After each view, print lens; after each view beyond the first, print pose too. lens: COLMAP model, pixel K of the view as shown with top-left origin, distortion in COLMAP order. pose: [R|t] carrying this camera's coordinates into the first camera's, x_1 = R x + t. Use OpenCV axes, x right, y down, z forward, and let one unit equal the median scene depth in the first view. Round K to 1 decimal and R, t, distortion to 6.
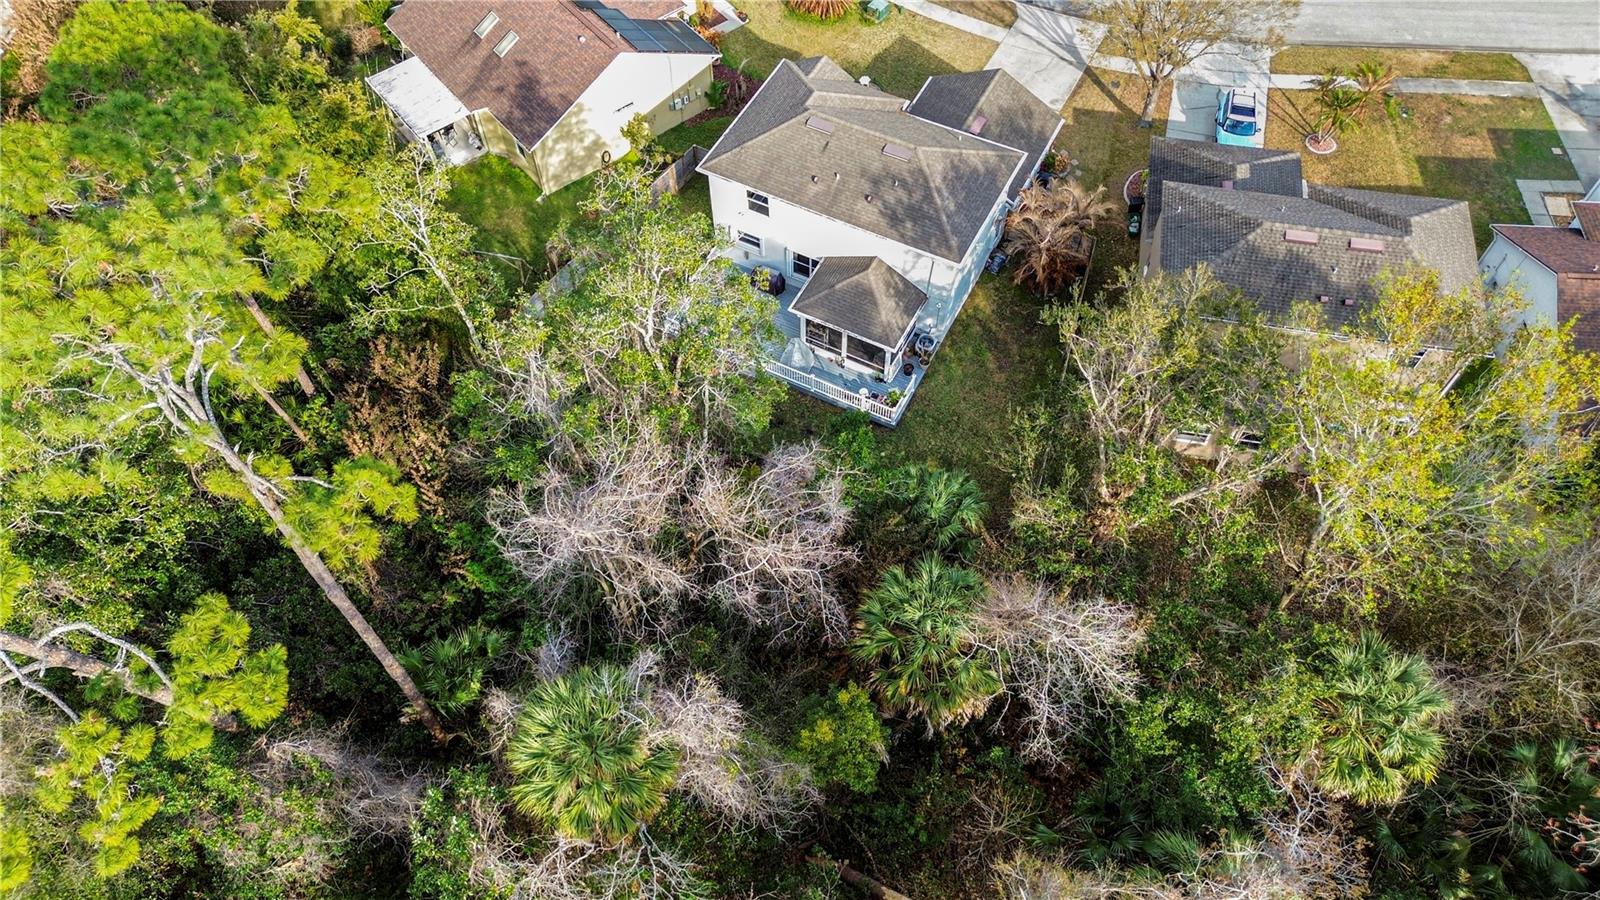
lens RADIAL K [[1126.0, 0, 800.0], [0, 1126.0, 450.0], [0, 0, 1]] dist [0.100321, -0.083230]
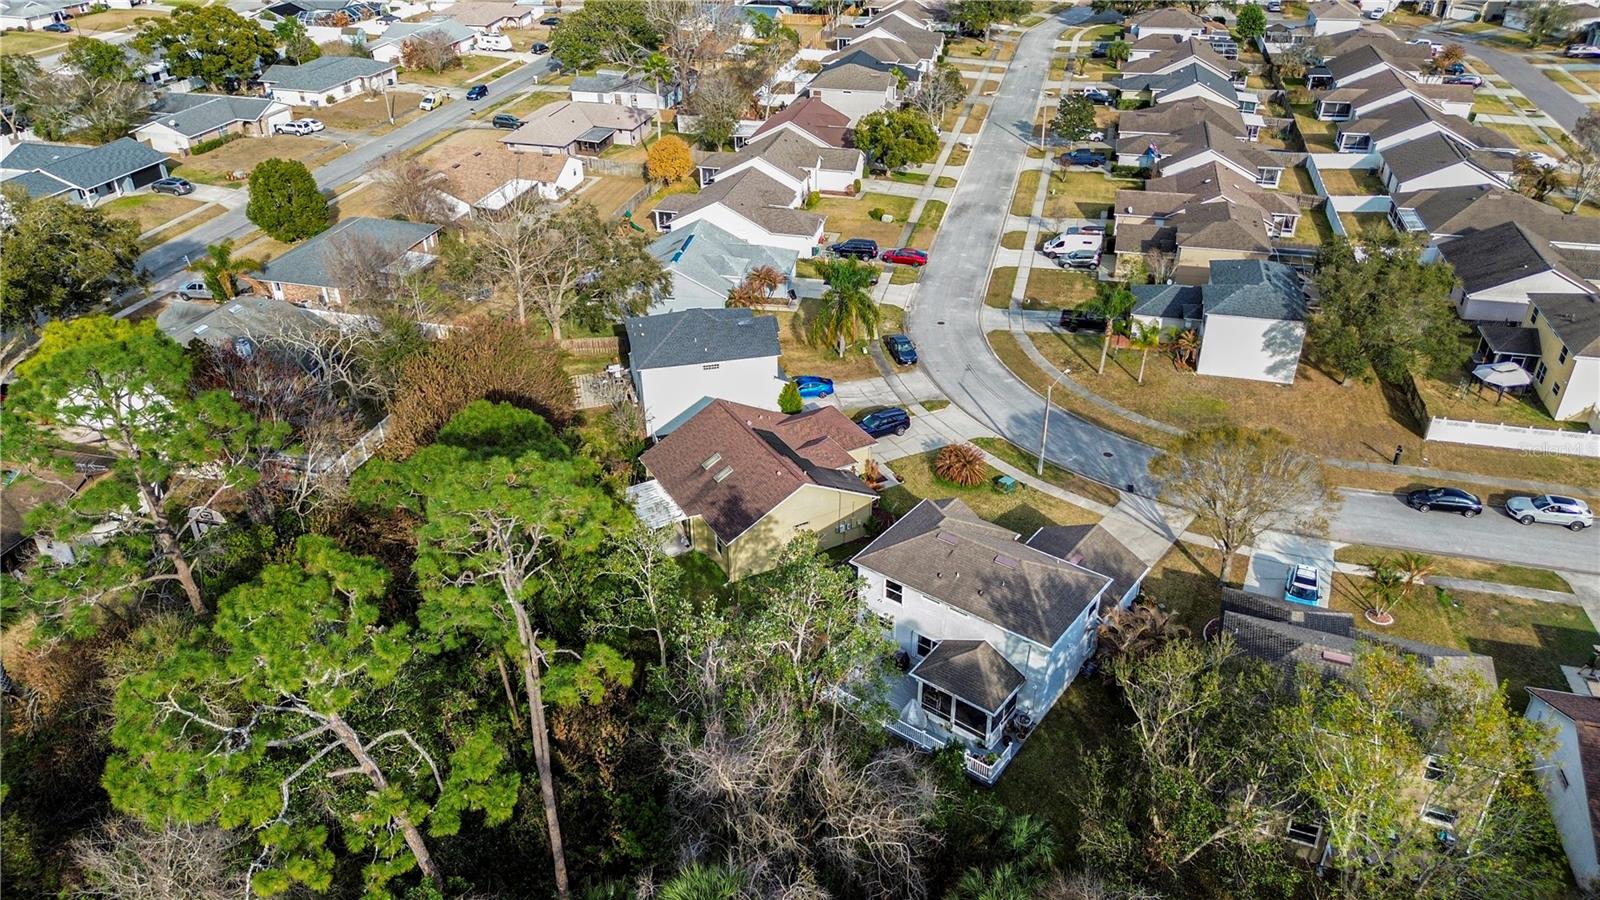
lens RADIAL K [[1126.0, 0, 800.0], [0, 1126.0, 450.0], [0, 0, 1]] dist [0.100321, -0.083230]
pose [[0.984414, 0.085962, -0.153427, 0.038472], [-0.144441, 0.892882, -0.426495, 0.190703], [0.100330, 0.442009, 0.891382, -0.210310]]
